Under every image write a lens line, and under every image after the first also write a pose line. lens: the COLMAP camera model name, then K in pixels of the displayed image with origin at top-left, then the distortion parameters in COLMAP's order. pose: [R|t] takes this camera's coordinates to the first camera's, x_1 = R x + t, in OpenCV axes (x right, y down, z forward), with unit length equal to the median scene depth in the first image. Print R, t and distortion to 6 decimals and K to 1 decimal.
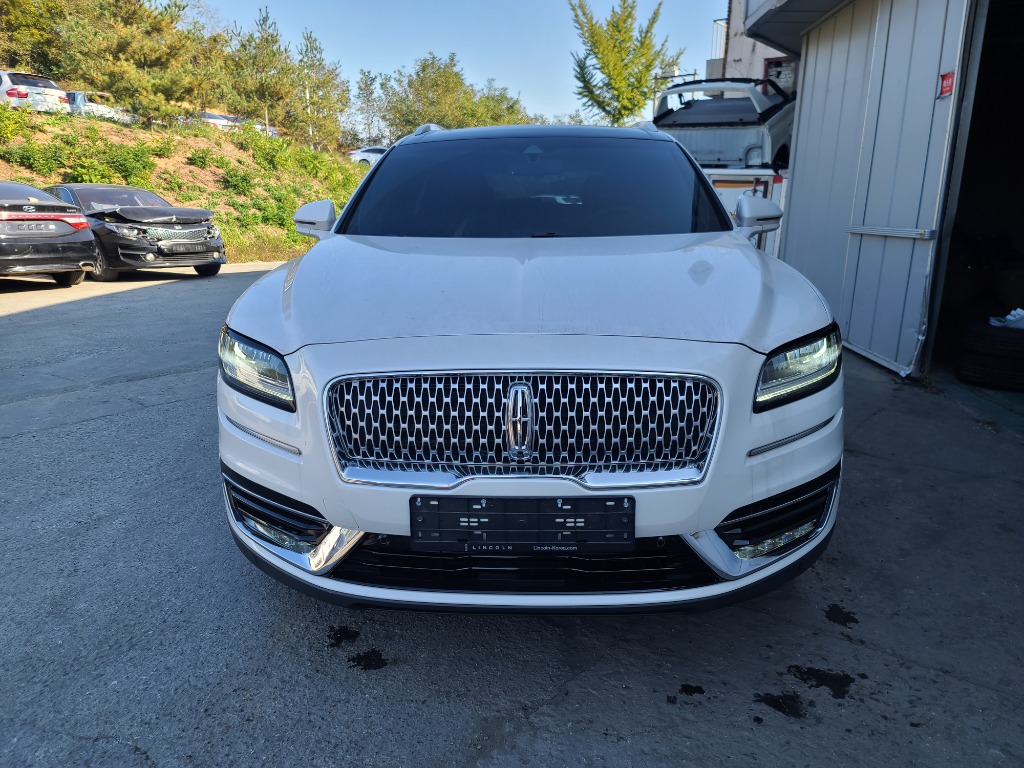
lens RADIAL K [[743.1, 0, 515.0], [0, 743.1, 385.0], [0, 0, 1]] dist [0.081604, -0.072052]
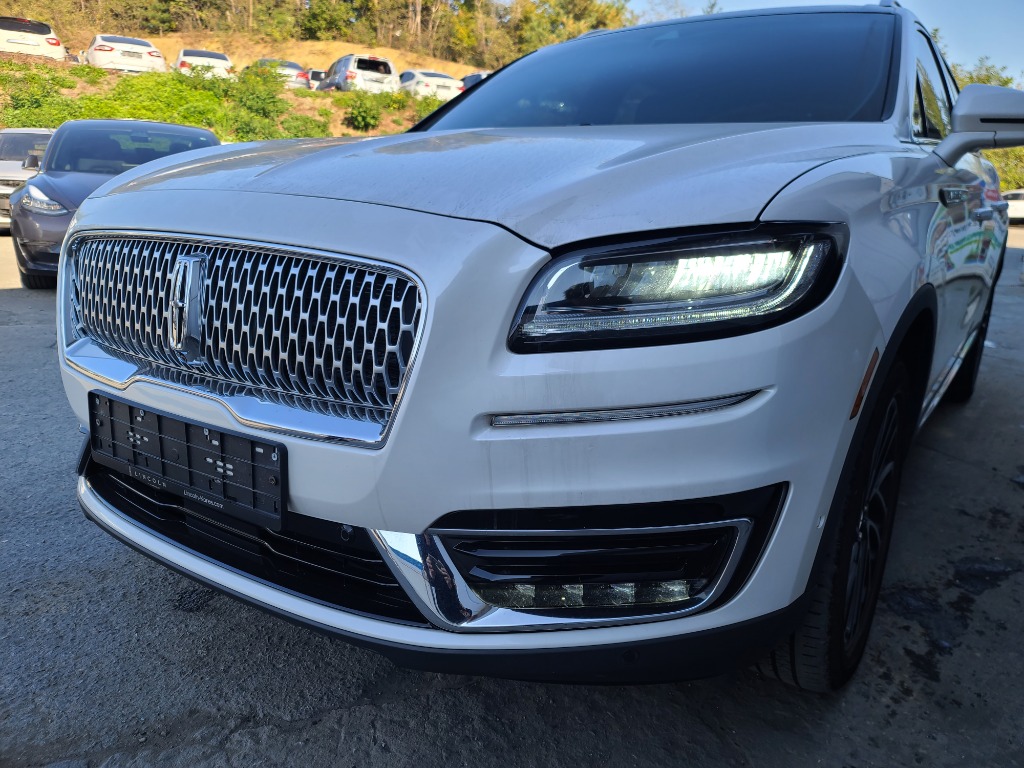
lens RADIAL K [[743.1, 0, 543.0], [0, 743.1, 371.1], [0, 0, 1]] dist [0.081604, -0.072052]
pose [[0.851739, 0.151057, -0.501719, 0.632362], [-0.158575, 0.986951, 0.027946, 0.033056], [0.499394, 0.055757, 0.864579, 0.538776]]
